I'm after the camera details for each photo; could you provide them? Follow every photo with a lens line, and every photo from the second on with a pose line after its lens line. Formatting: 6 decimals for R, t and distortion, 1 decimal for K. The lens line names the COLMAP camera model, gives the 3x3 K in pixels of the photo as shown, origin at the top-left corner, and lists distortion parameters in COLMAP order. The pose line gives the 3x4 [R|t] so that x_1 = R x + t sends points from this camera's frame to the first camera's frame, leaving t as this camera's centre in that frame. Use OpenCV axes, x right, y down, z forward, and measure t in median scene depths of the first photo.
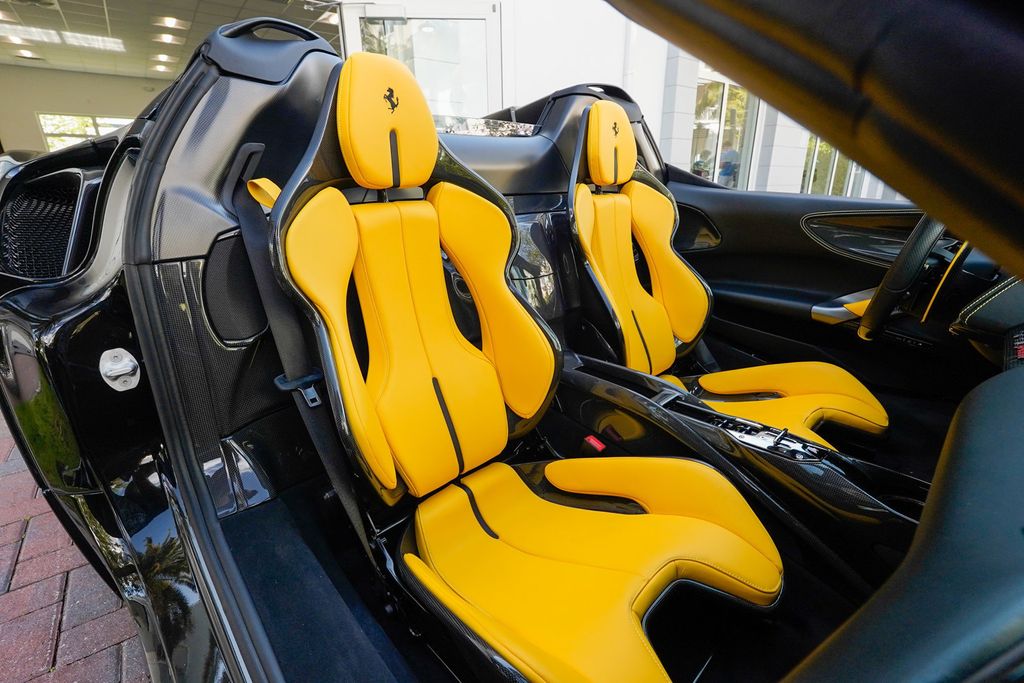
lens RADIAL K [[470.2, 0, 508.2], [0, 470.2, 337.5], [0, 0, 1]] dist [-0.014971, 0.009271]
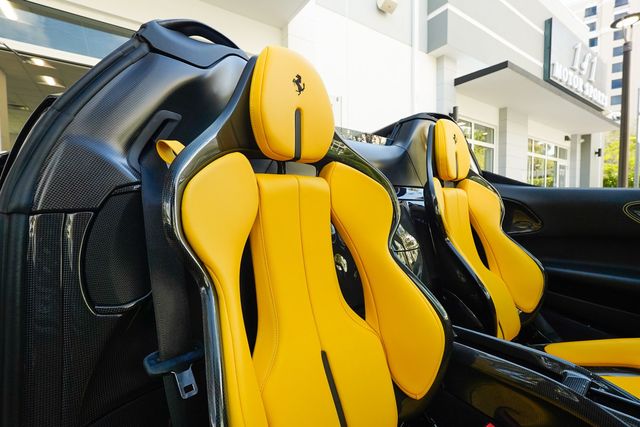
lens RADIAL K [[293.9, 0, 321.2], [0, 293.9, 213.3], [0, 0, 1]] dist [-0.014971, 0.009271]
pose [[0.998735, 0.016332, -0.047557, -0.153716], [-0.028898, 0.960418, -0.277060, -0.017671], [0.041150, 0.278084, 0.959675, 0.404158]]
